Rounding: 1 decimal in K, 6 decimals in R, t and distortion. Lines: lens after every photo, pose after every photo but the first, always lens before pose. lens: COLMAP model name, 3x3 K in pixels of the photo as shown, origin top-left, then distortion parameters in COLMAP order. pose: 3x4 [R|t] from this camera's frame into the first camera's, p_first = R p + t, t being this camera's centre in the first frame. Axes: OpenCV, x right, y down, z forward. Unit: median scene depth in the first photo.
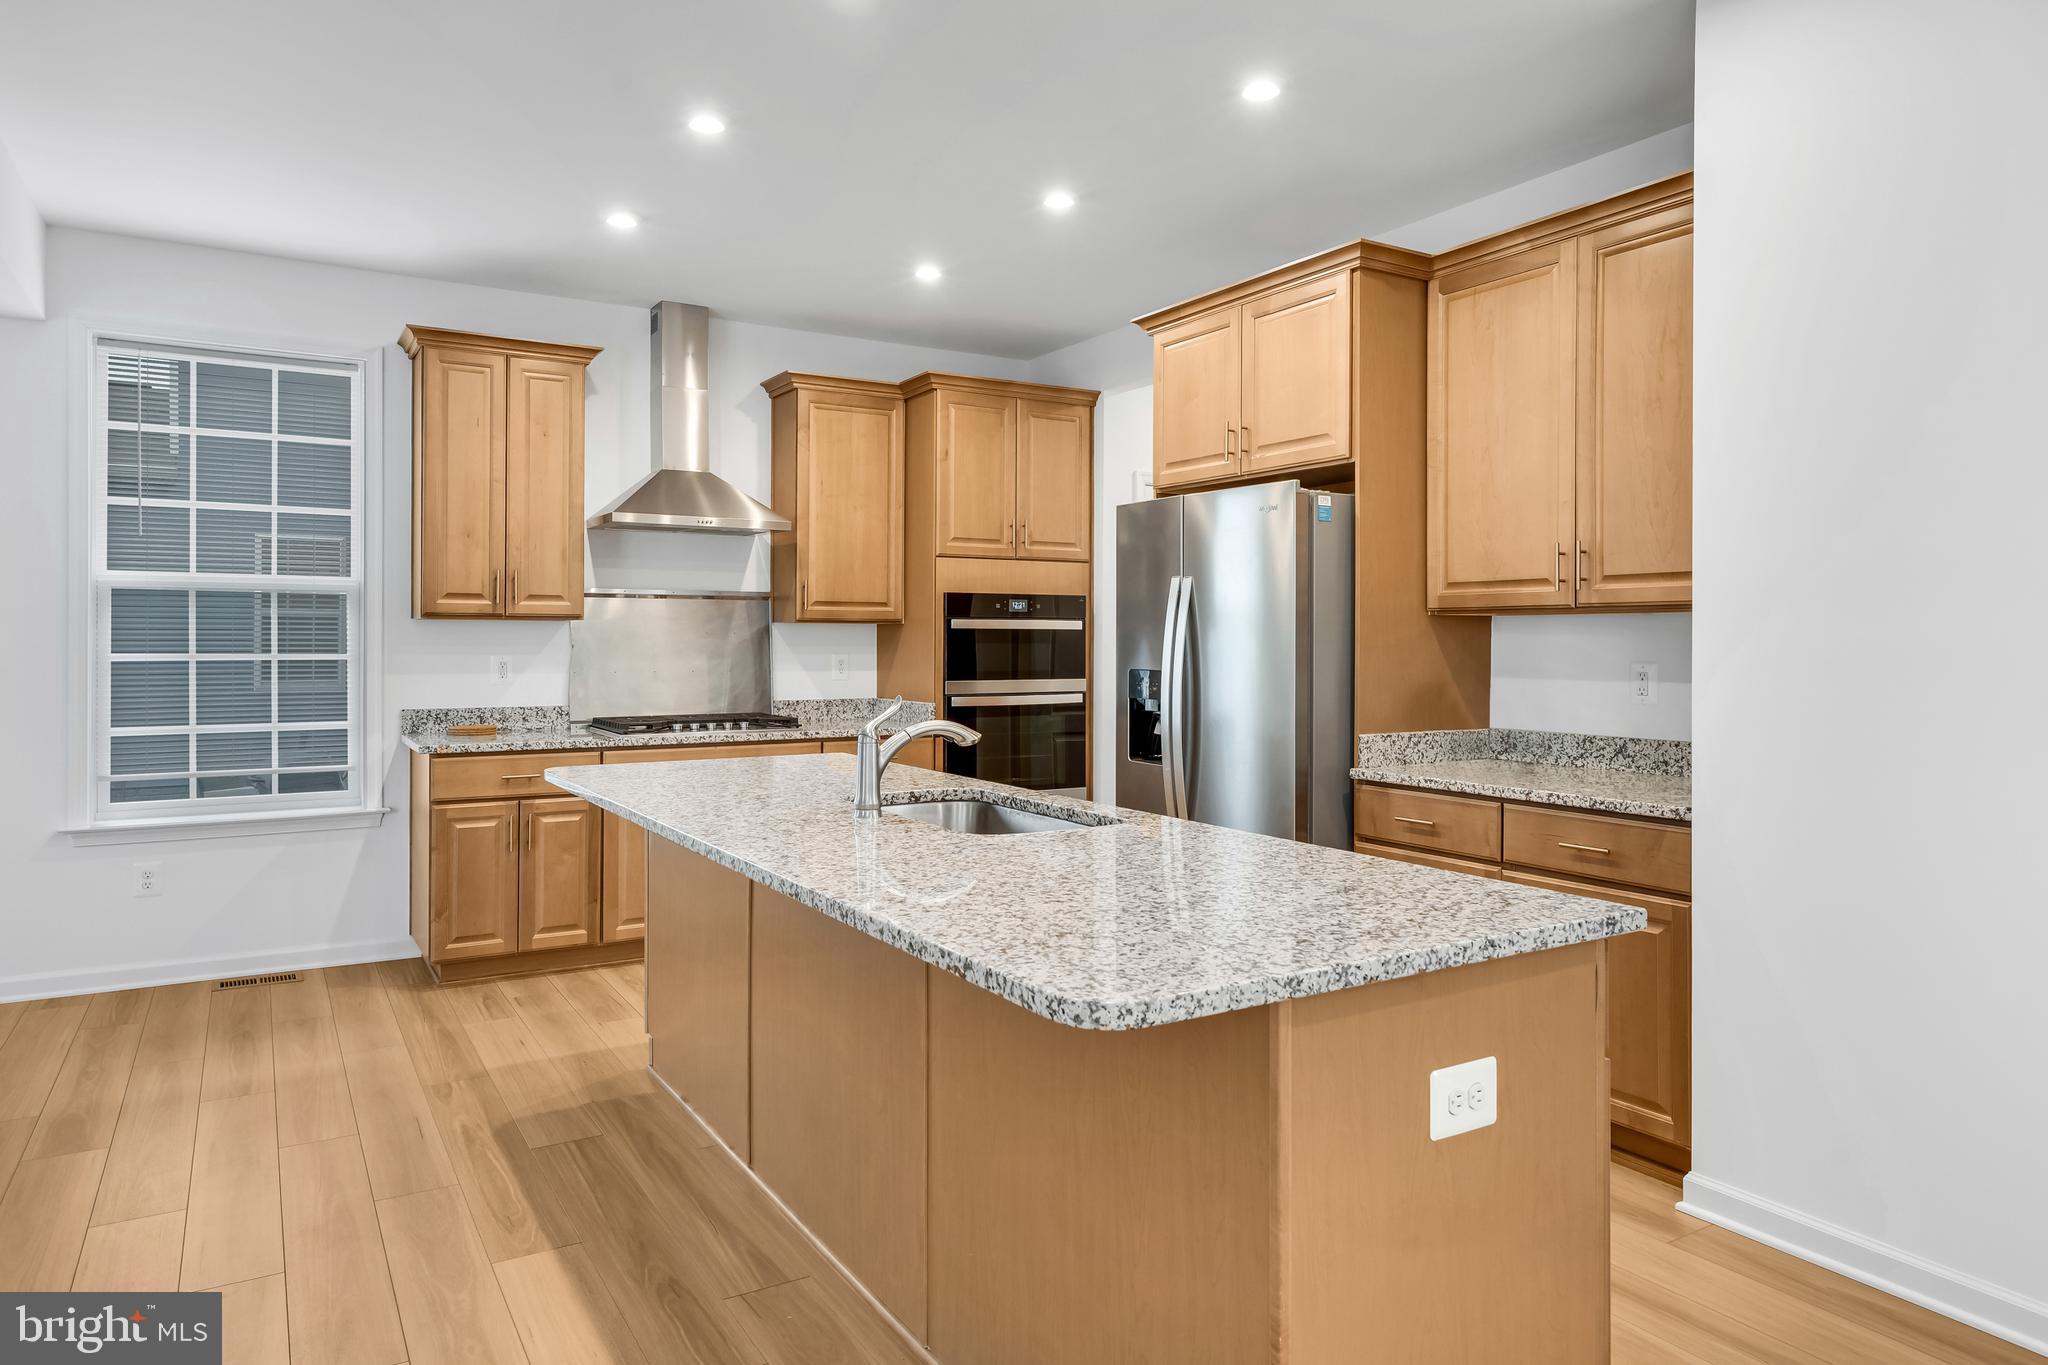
lens RADIAL K [[1306.1, 0, 1055.5], [0, 1306.1, 638.8], [0, 0, 1]] dist [0.006376, -0.003402]
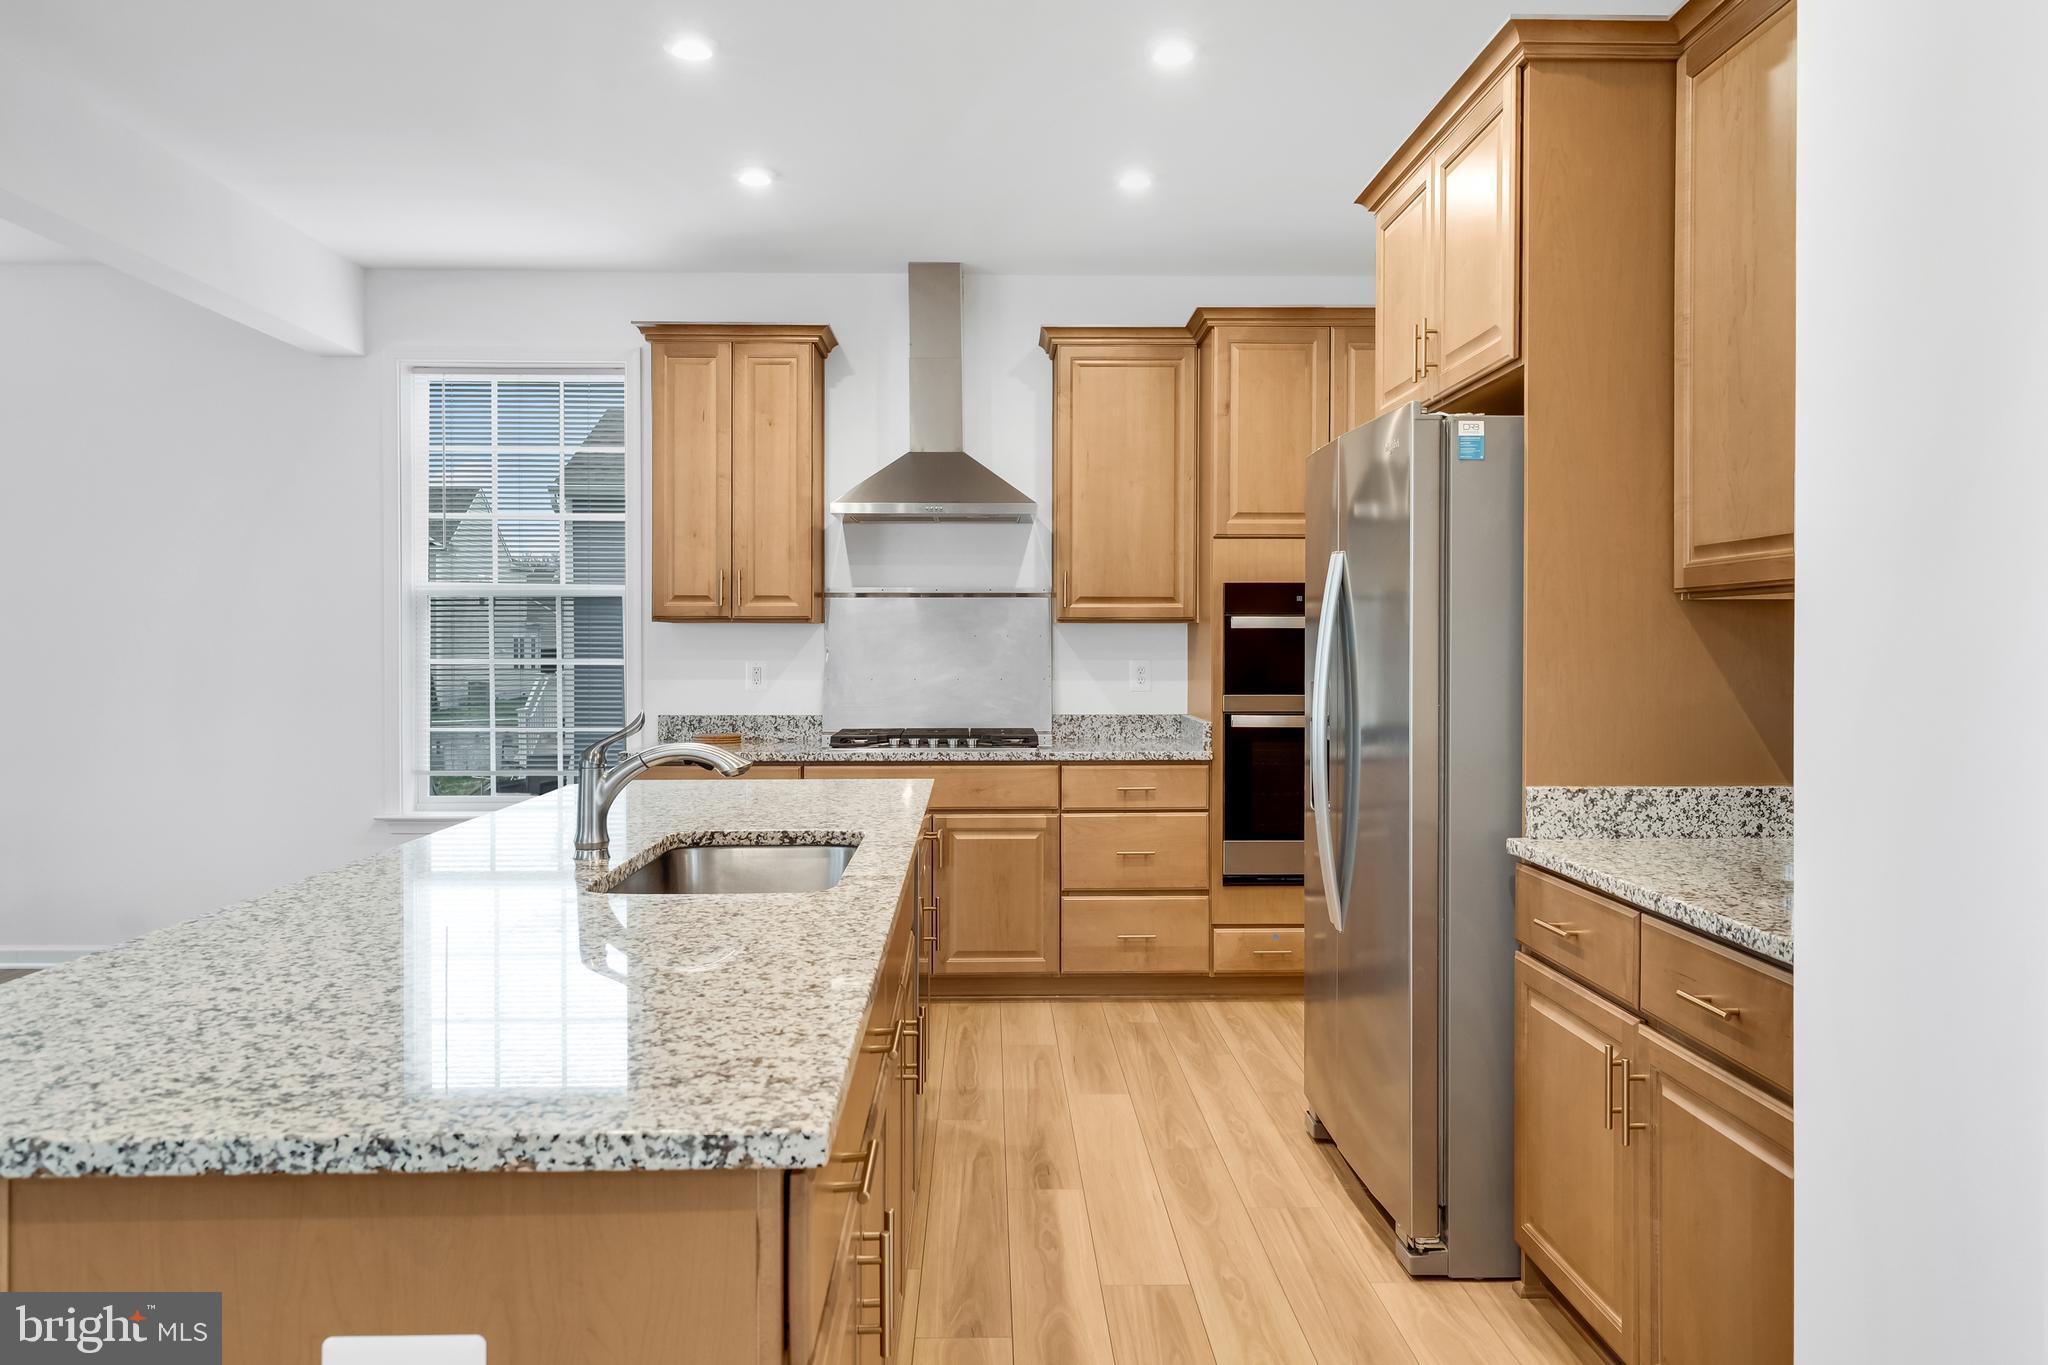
lens RADIAL K [[1476.5, 0, 978.8], [0, 1476.5, 662.6], [0, 0, 1]] dist [0.012840, -0.009280]
pose [[0.856422, 0.003680, -0.516263, 0.301450], [0.003160, 0.999919, 0.012369, 0.001615], [0.516266, -0.012225, 0.856341, 0.186015]]
